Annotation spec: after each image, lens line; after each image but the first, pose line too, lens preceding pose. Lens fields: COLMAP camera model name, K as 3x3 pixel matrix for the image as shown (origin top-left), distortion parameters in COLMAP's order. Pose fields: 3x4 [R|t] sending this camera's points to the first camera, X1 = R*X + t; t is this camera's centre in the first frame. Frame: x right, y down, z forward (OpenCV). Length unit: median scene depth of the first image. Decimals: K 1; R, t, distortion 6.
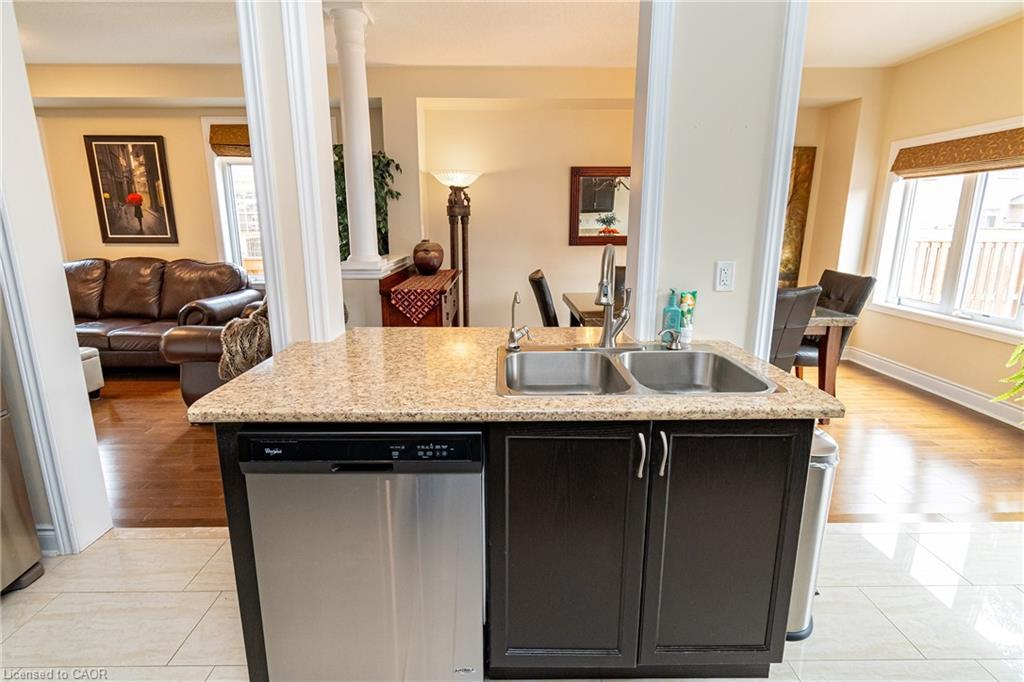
lens RADIAL K [[461.5, 0, 497.0], [0, 461.5, 314.2], [0, 0, 1]] dist [-0.001503, -0.000801]
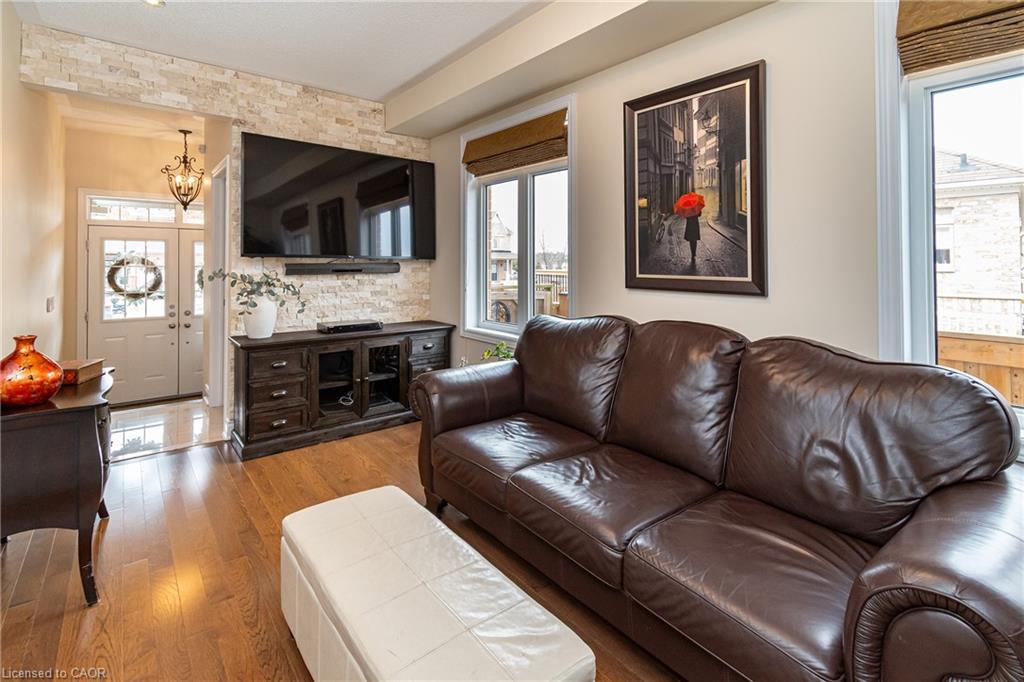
lens RADIAL K [[472.9, 0, 518.6], [0, 472.9, 258.4], [0, 0, 1]] dist [0.002481, -0.000006]
pose [[0.632835, -0.002762, -0.774282, -0.511211], [-0.154645, 0.979395, -0.129888, -0.097832], [0.758686, 0.201937, 0.619368, 0.558605]]
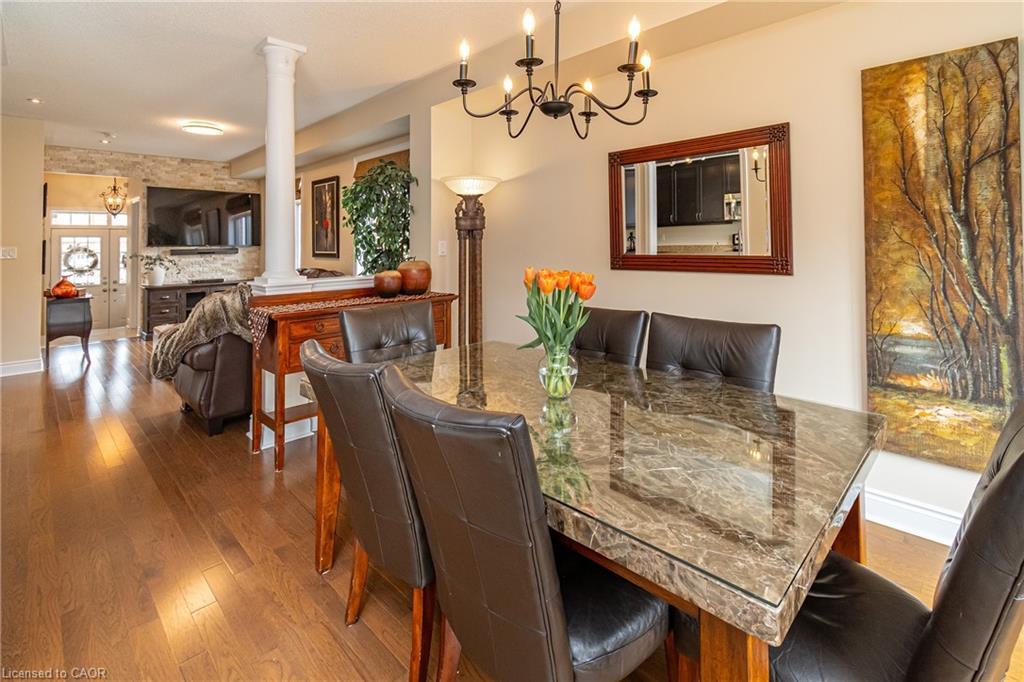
lens RADIAL K [[477.0, 0, 510.4], [0, 477.0, 228.8], [0, 0, 1]] dist [-0.000633, -0.000325]
pose [[0.703112, -0.030846, -0.710410, 0.551929], [-0.126460, 0.977708, -0.167613, -0.076866], [0.699743, 0.207690, 0.683538, 0.446986]]
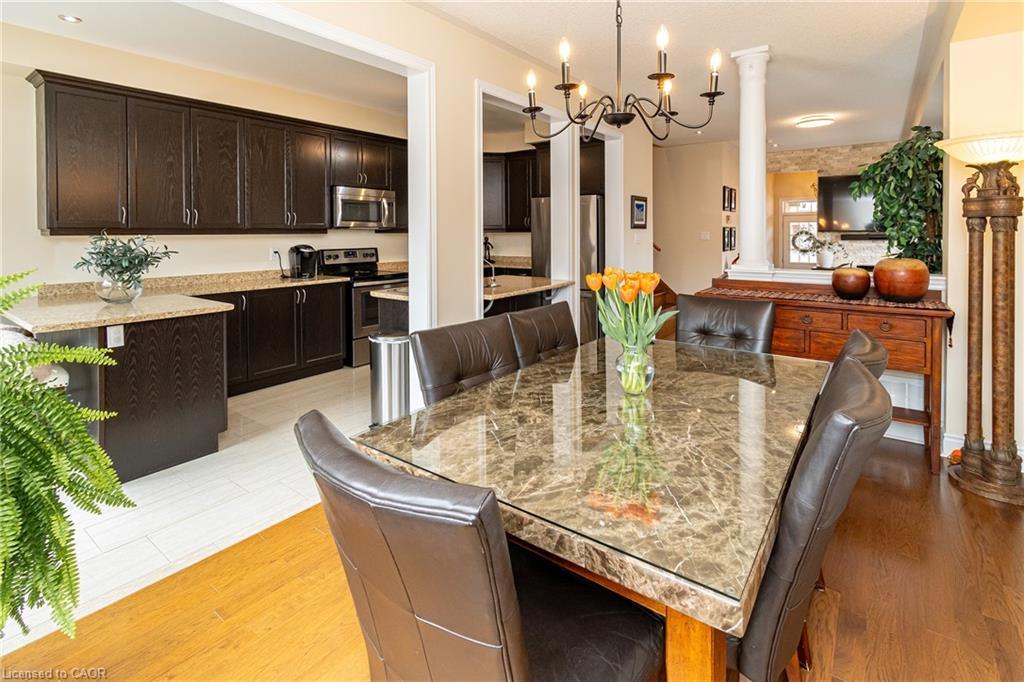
lens RADIAL K [[488.9, 0, 515.8], [0, 488.9, 234.0], [0, 0, 1]] dist [0.000531, -0.000131]
pose [[-0.602787, 0.007740, -0.797864, 0.680125], [-0.150170, 0.980983, 0.122971, -0.172774], [0.783643, 0.193941, -0.590162, 0.869480]]
